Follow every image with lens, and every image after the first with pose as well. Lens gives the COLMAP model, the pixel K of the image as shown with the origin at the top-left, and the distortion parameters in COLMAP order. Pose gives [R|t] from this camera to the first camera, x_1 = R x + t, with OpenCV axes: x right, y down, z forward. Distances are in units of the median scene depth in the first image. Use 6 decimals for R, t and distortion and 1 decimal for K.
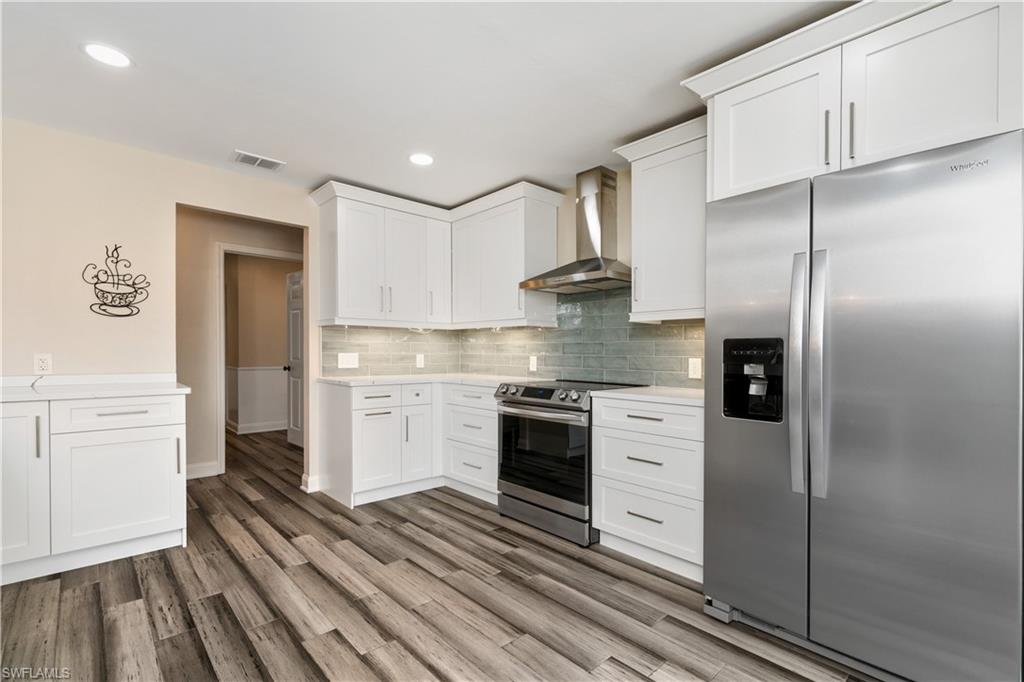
lens RADIAL K [[473.7, 0, 484.7], [0, 473.7, 356.1], [0, 0, 1]] dist [0.002137, 0.000143]
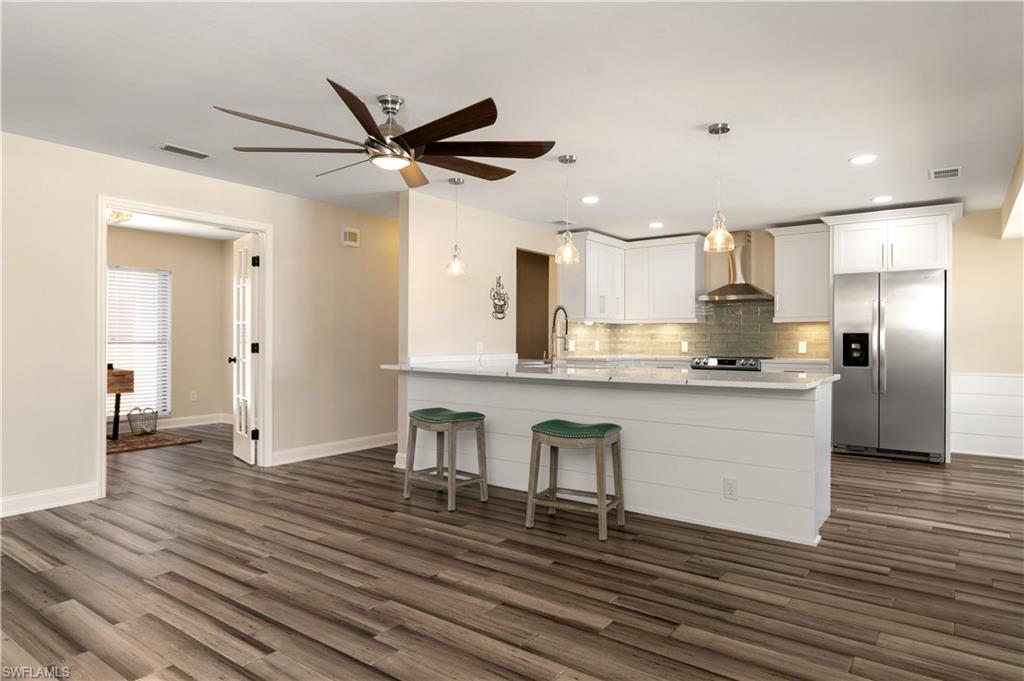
lens RADIAL K [[612.2, 0, 517.8], [0, 612.2, 354.0], [0, 0, 1]] dist [0.017299, 0.001226]
pose [[0.971680, -0.011247, 0.236032, -1.033621], [0.007059, 0.999802, 0.018580, -0.001141], [-0.236194, -0.016387, 0.971568, -0.922788]]
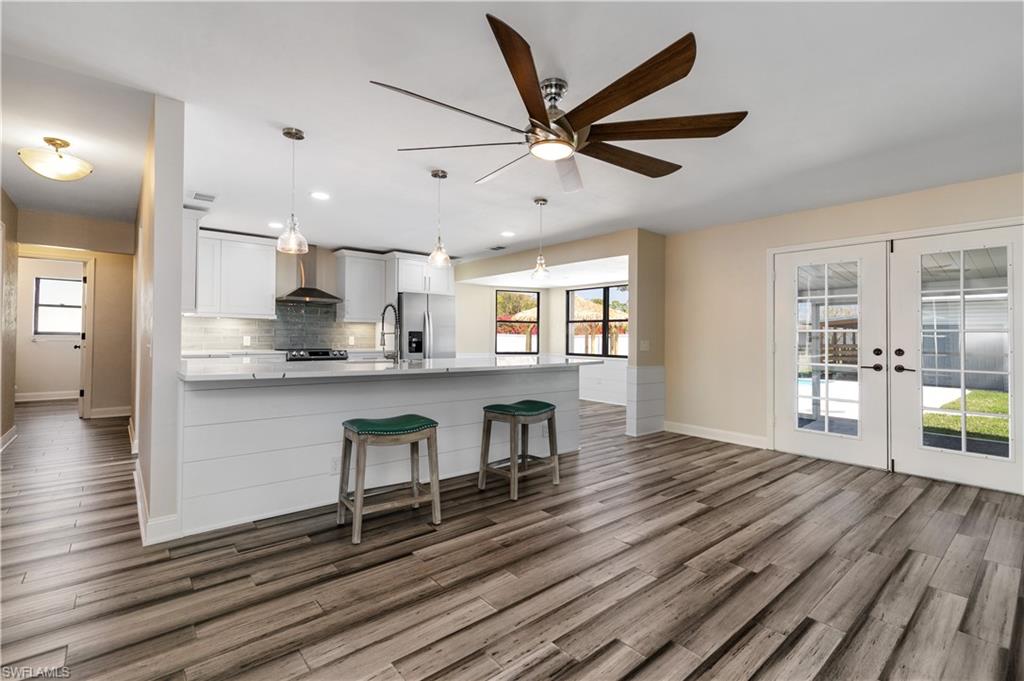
lens RADIAL K [[456.2, 0, 512.0], [0, 456.2, 340.5], [0, 0, 1]] dist [0.003669, 0.000139]
pose [[-0.001903, -0.010997, 0.999938, -1.671492], [-0.000736, 0.999939, 0.010996, -0.003333], [-0.999998, -0.000715, -0.001911, 0.131372]]
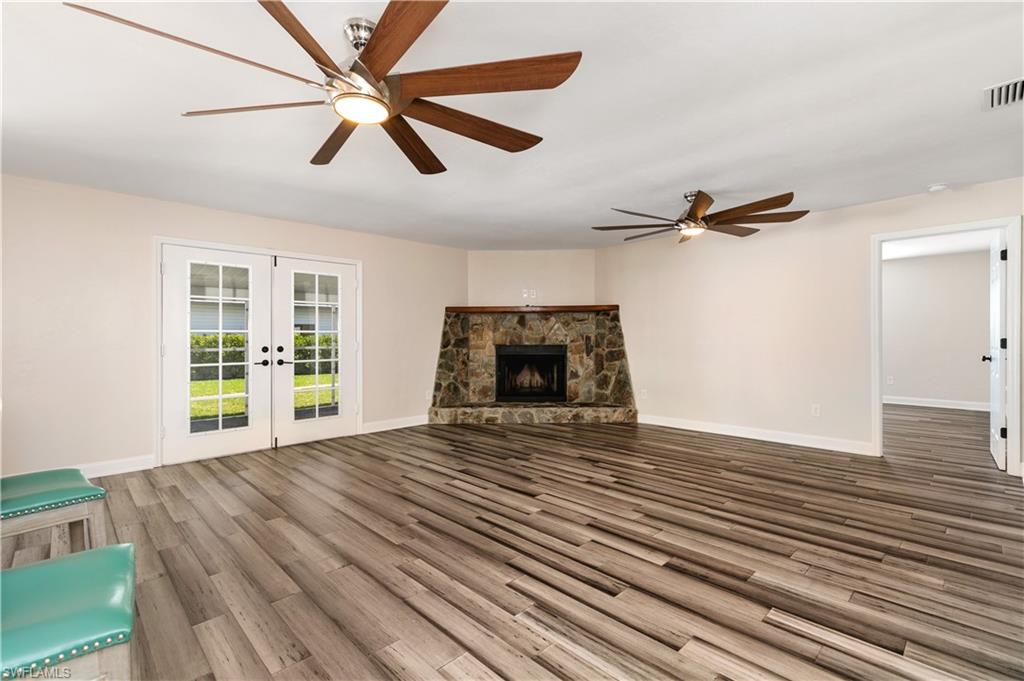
lens RADIAL K [[463.5, 0, 515.3], [0, 463.5, 344.1], [0, 0, 1]] dist [0.003686, 0.000075]
pose [[-0.997323, 0.002855, -0.073067, -1.146163], [0.000989, 0.999673, 0.025563, -0.012611], [0.073116, 0.025423, -0.996999, 0.631322]]
